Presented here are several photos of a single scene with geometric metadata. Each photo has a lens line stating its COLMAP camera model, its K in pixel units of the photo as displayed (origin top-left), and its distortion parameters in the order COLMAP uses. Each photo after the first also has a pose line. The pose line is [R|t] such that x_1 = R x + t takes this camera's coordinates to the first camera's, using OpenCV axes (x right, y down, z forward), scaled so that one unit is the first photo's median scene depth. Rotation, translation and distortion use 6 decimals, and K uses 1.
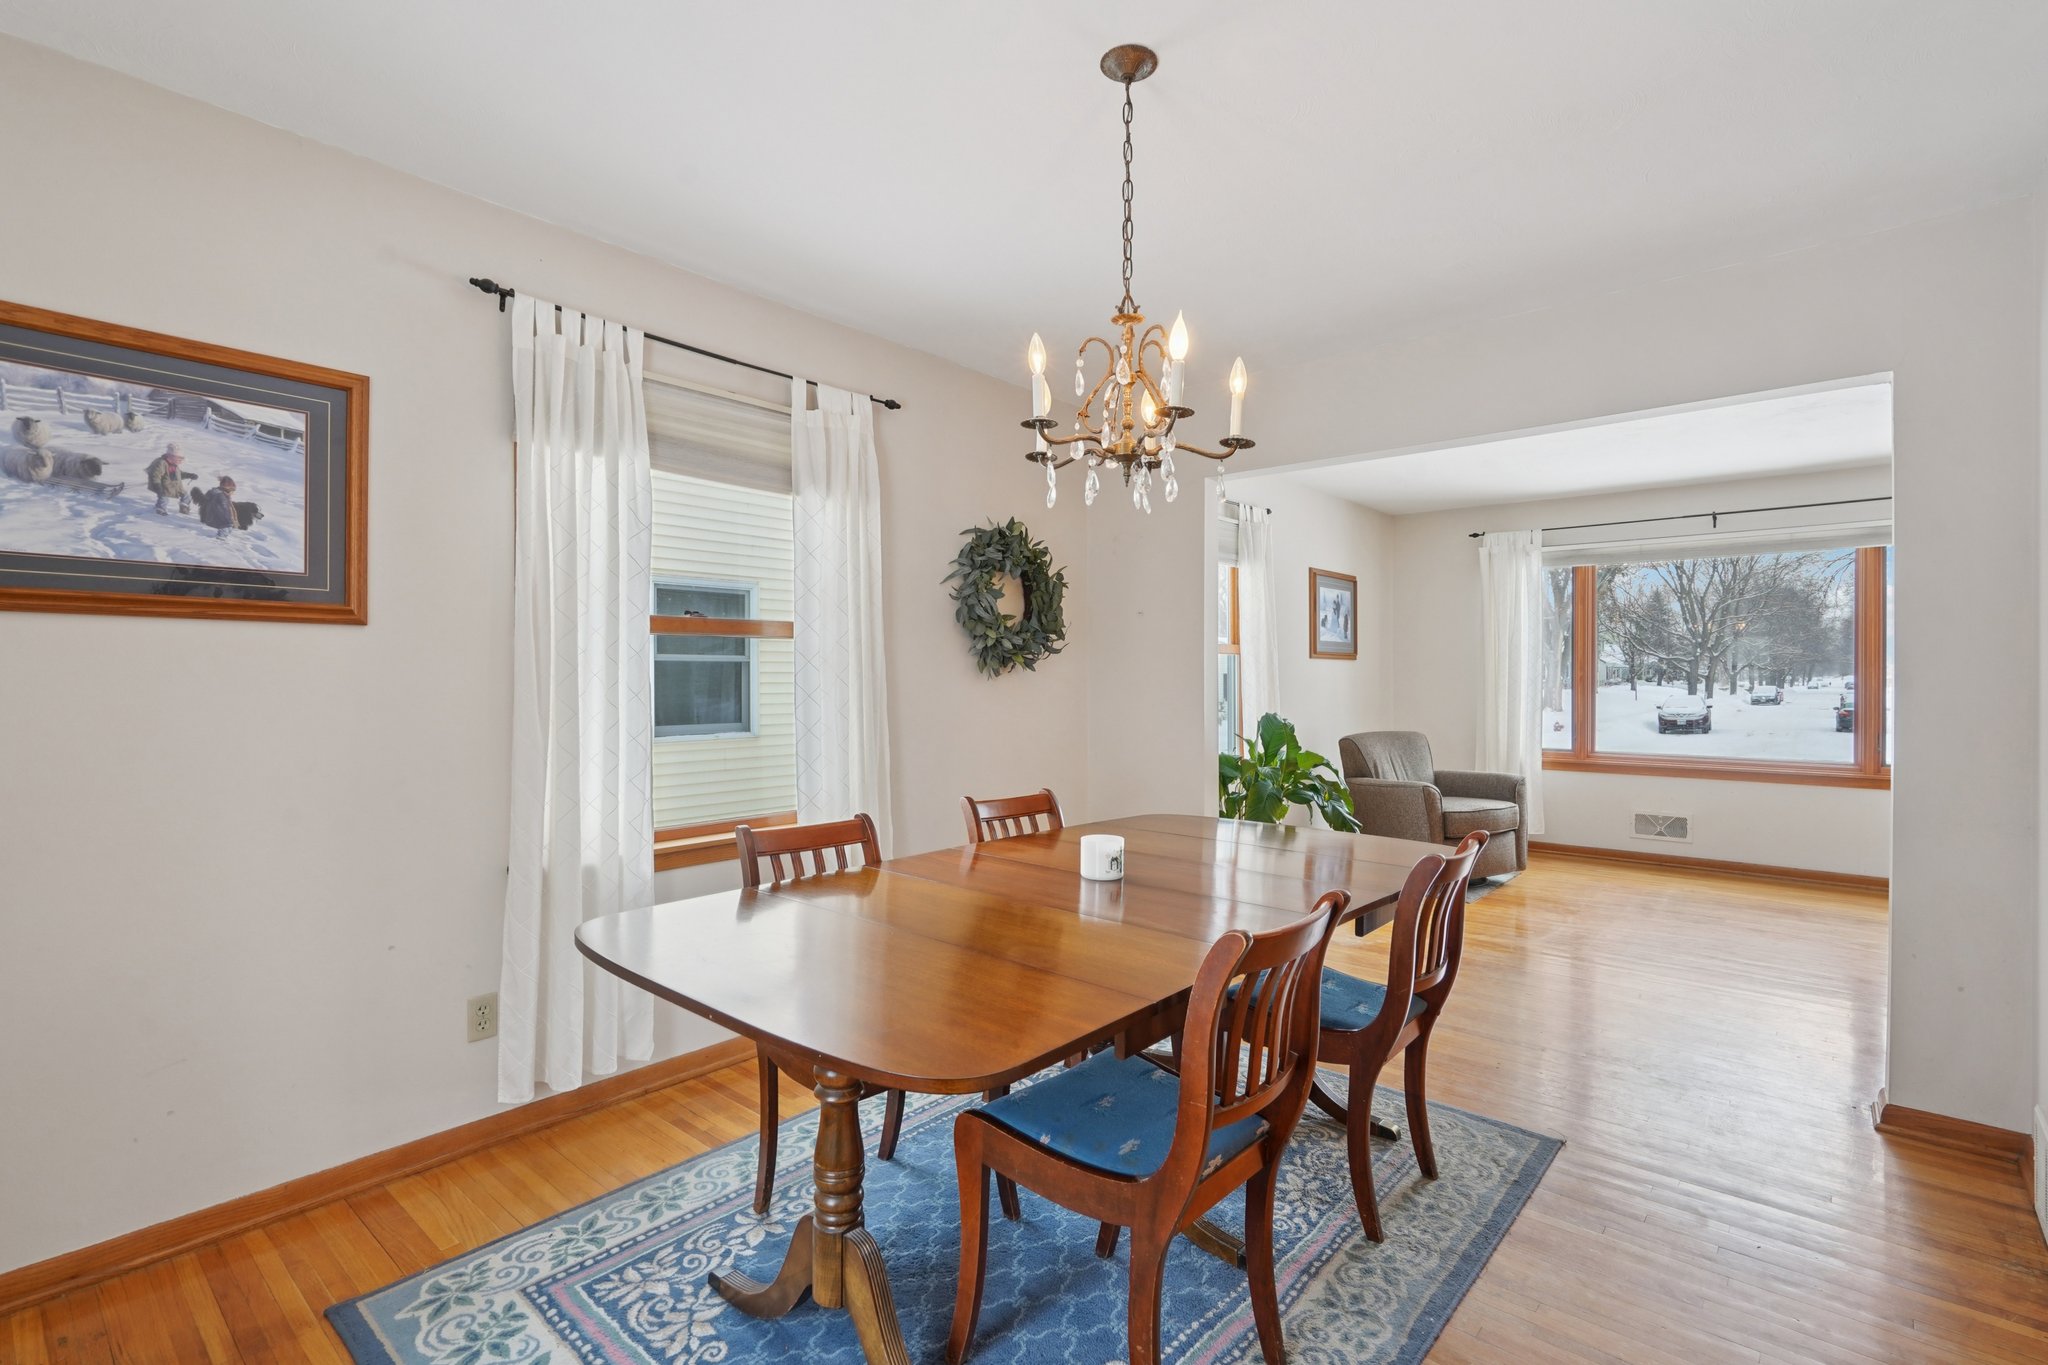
lens RADIAL K [[946.2, 0, 1020.2], [0, 946.2, 678.5], [0, 0, 1]] dist [-0.003216, -0.000827]
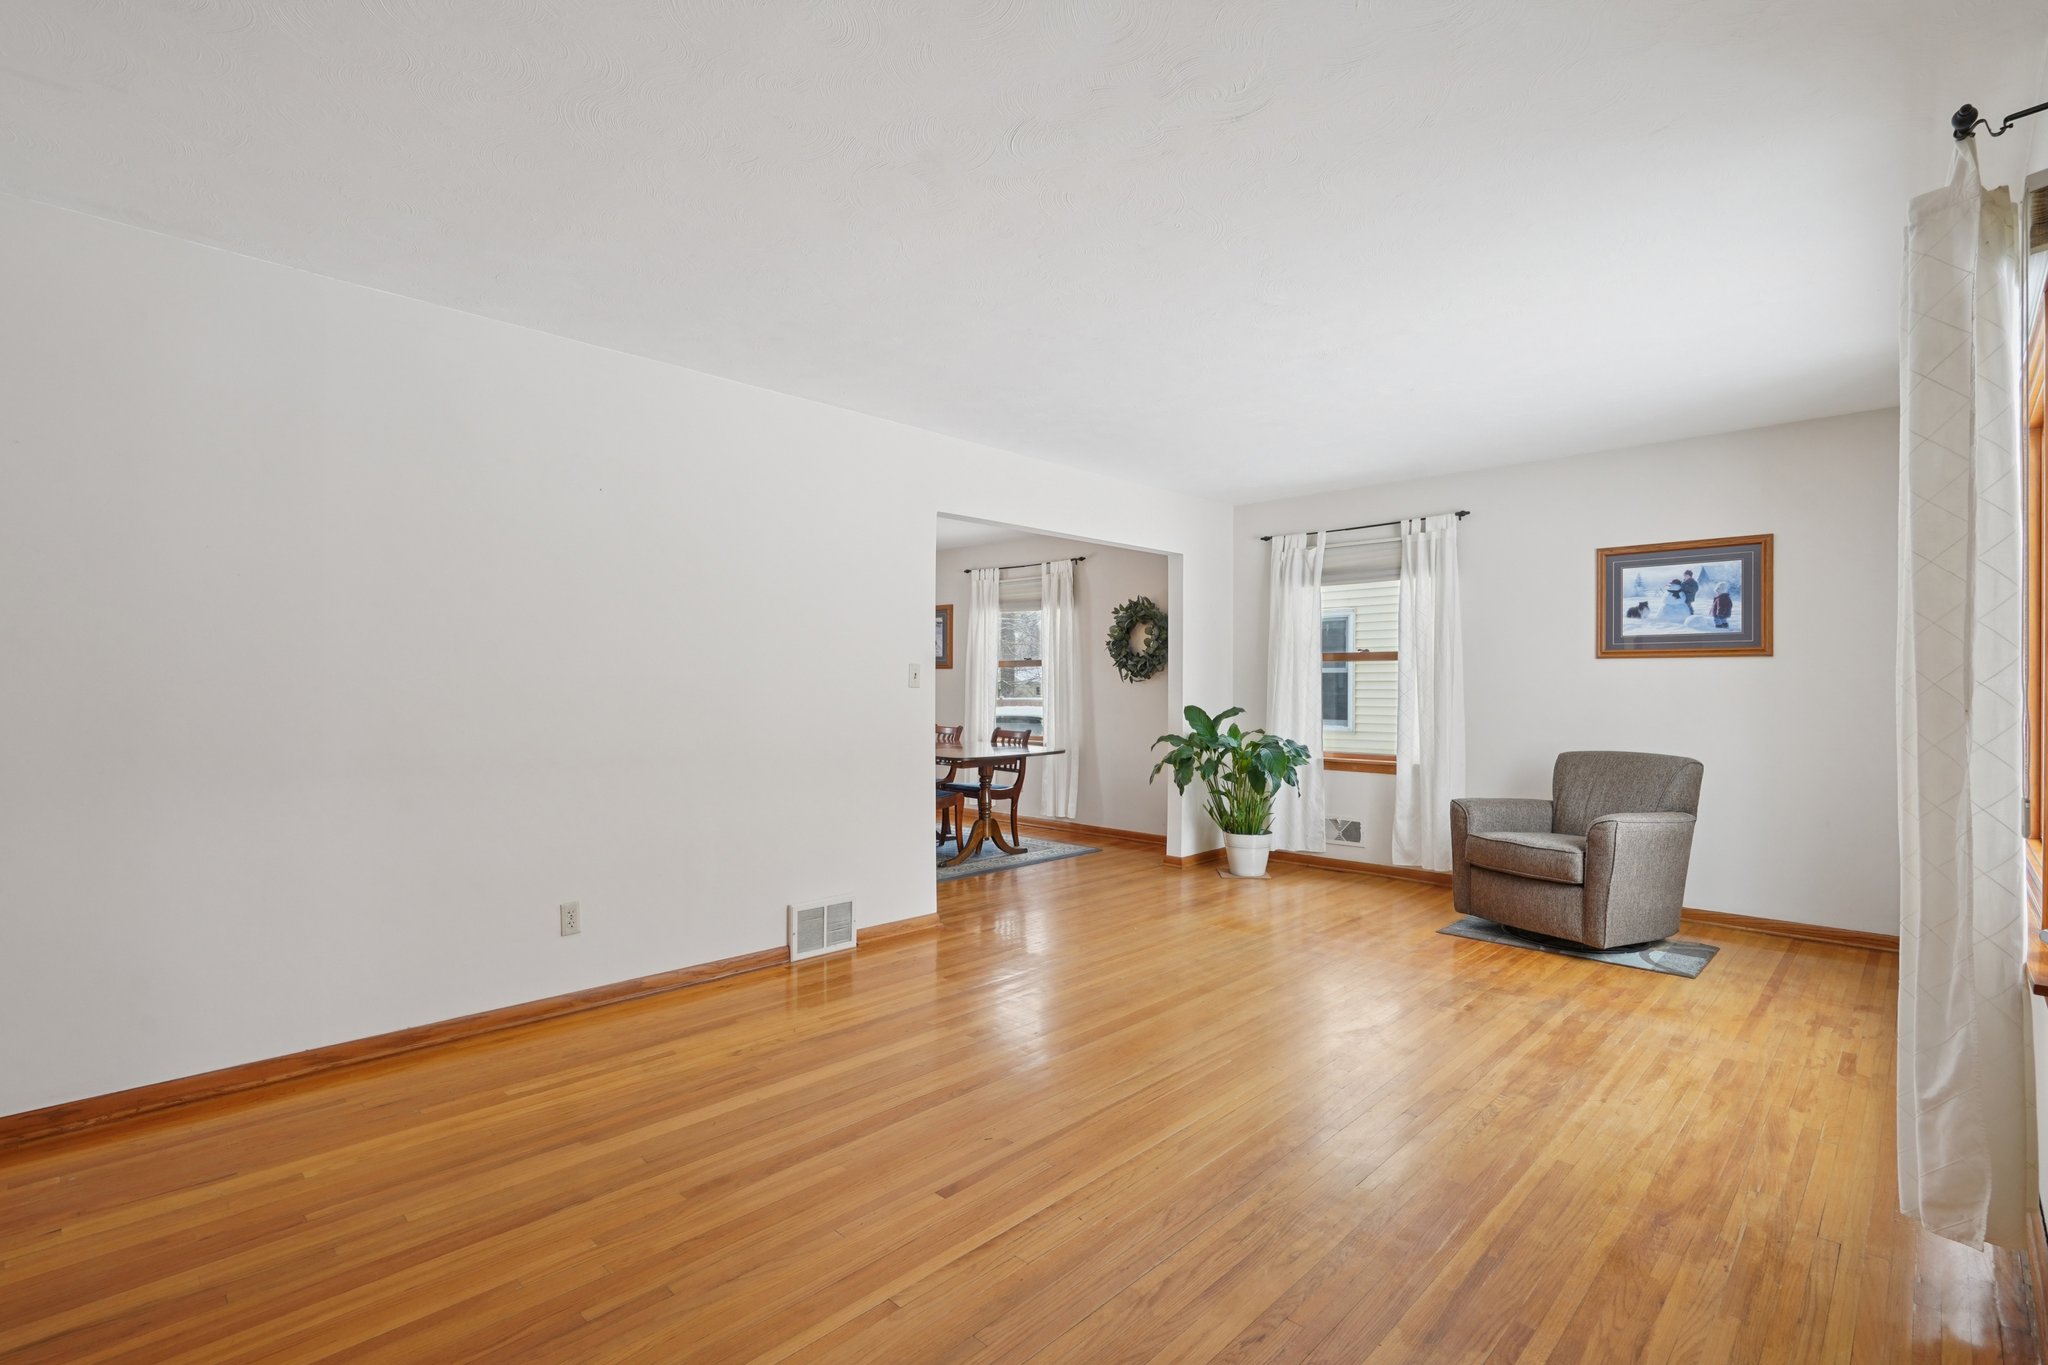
lens RADIAL K [[946.2, 0, 1020.2], [0, 946.2, 678.5], [0, 0, 1]] dist [-0.003216, -0.000827]
pose [[-0.047600, -0.010814, -0.998808, 1.175366], [-0.006418, 0.999924, -0.010520, 0.007935], [0.998846, 0.005909, -0.047666, 0.546436]]
